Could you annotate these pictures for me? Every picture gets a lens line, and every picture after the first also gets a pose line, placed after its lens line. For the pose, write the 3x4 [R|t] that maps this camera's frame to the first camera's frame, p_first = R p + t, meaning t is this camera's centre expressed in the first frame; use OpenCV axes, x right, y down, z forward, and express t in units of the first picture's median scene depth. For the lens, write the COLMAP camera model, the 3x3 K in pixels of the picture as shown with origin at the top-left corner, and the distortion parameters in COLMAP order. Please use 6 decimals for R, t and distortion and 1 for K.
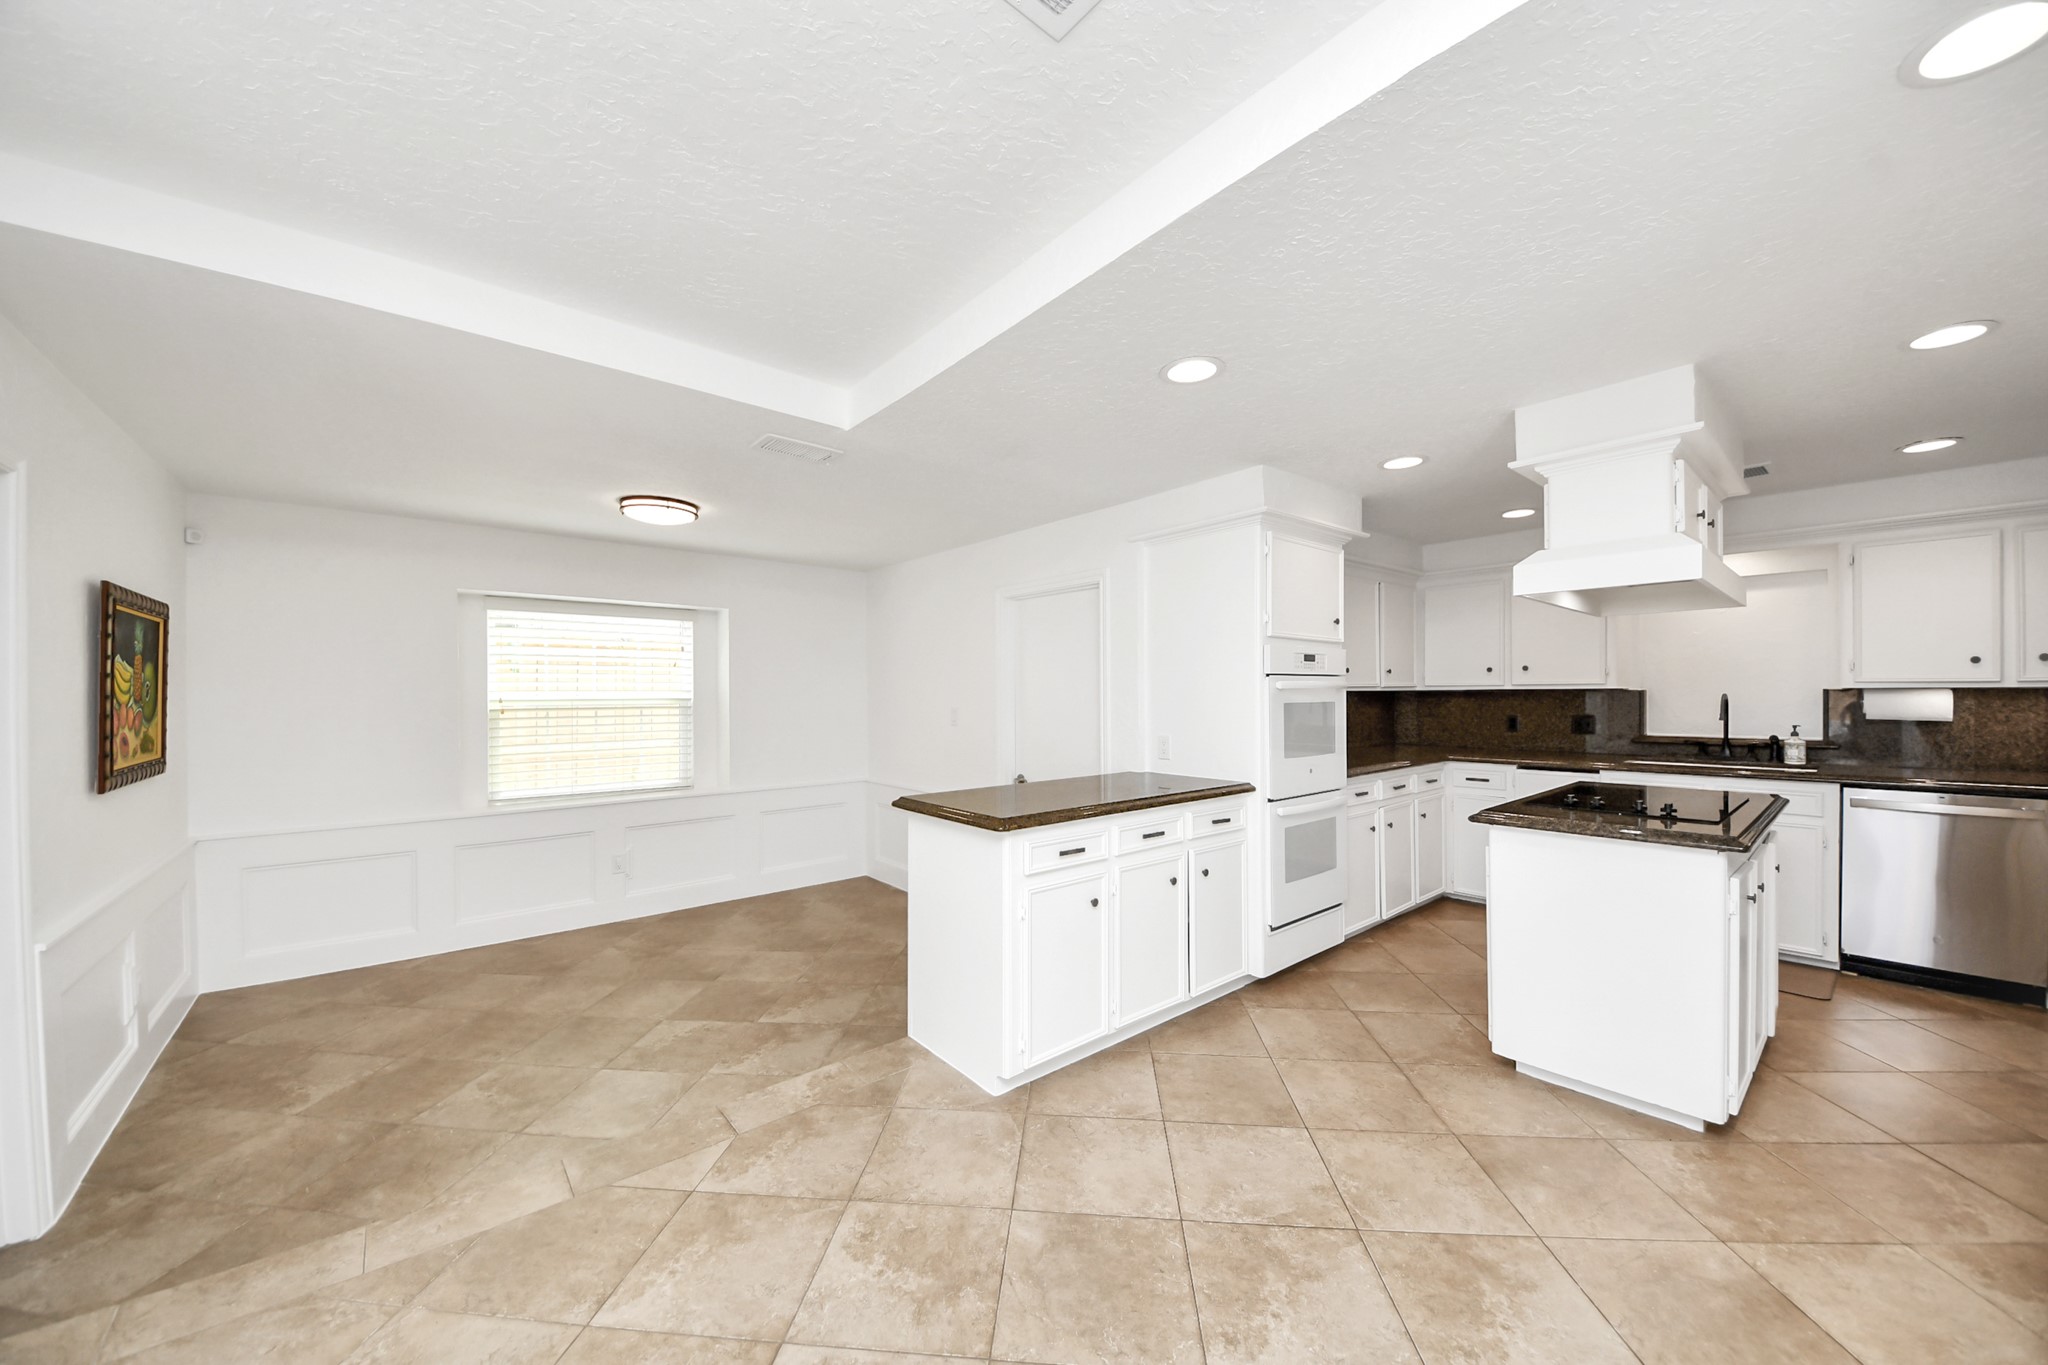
lens RADIAL K [[742.6, 0, 1042.9], [0, 742.6, 693.6], [0, 0, 1]] dist [-0.000519, -0.000097]
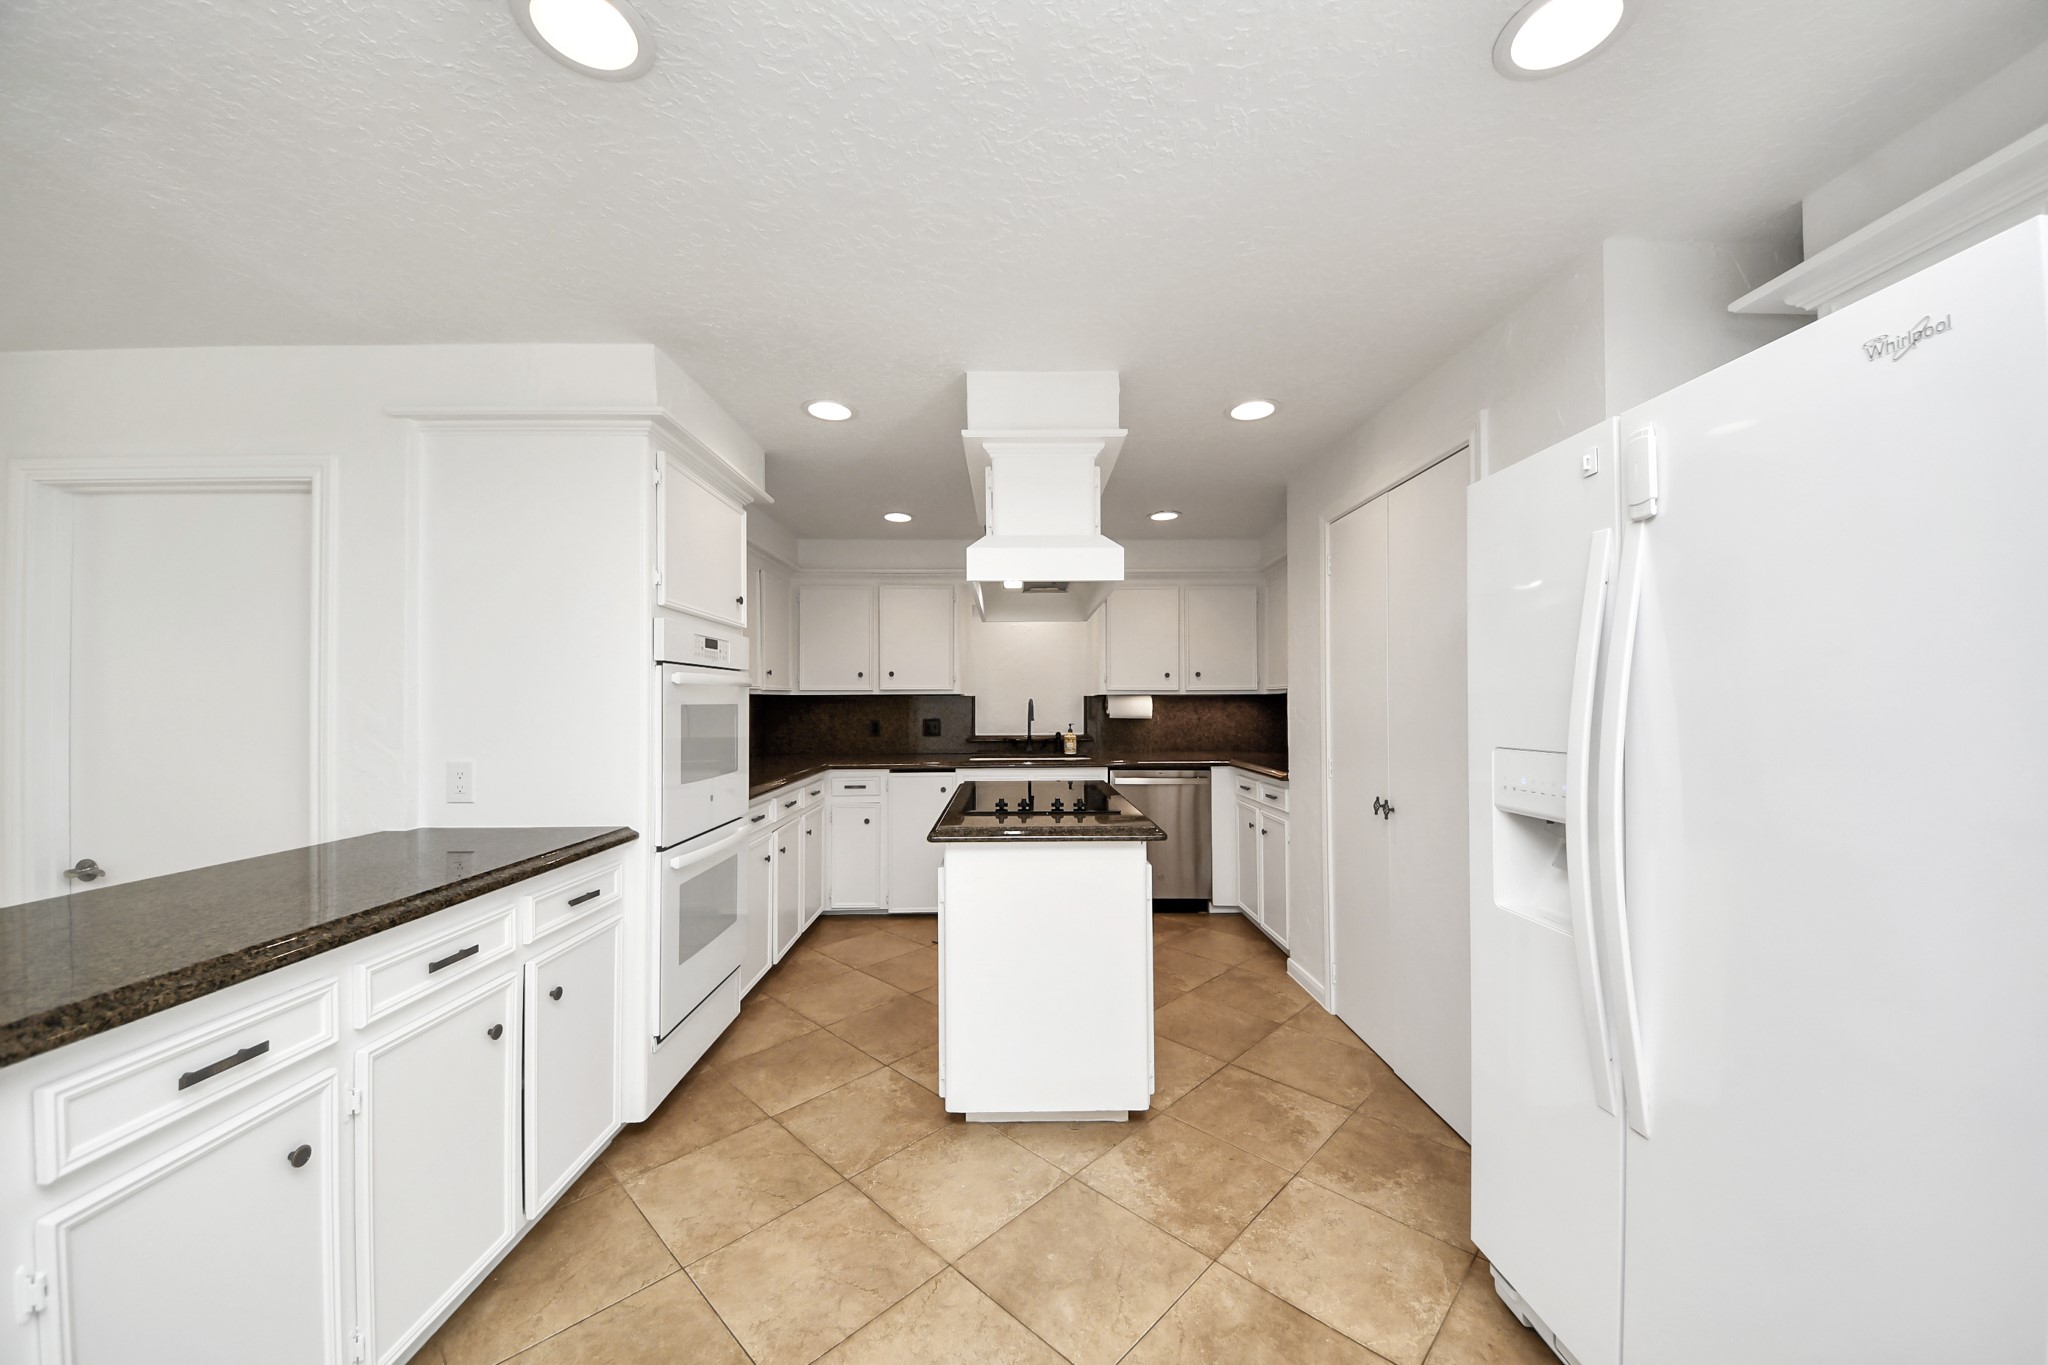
lens RADIAL K [[719.7, 0, 1020.6], [0, 719.7, 692.6], [0, 0, 1]] dist [0.033738, -0.028980]
pose [[0.653605, 0.013097, 0.756722, 0.020603], [0.000907, 0.999836, -0.018088, 0.014340], [-0.756835, 0.012509, 0.653486, 0.319153]]
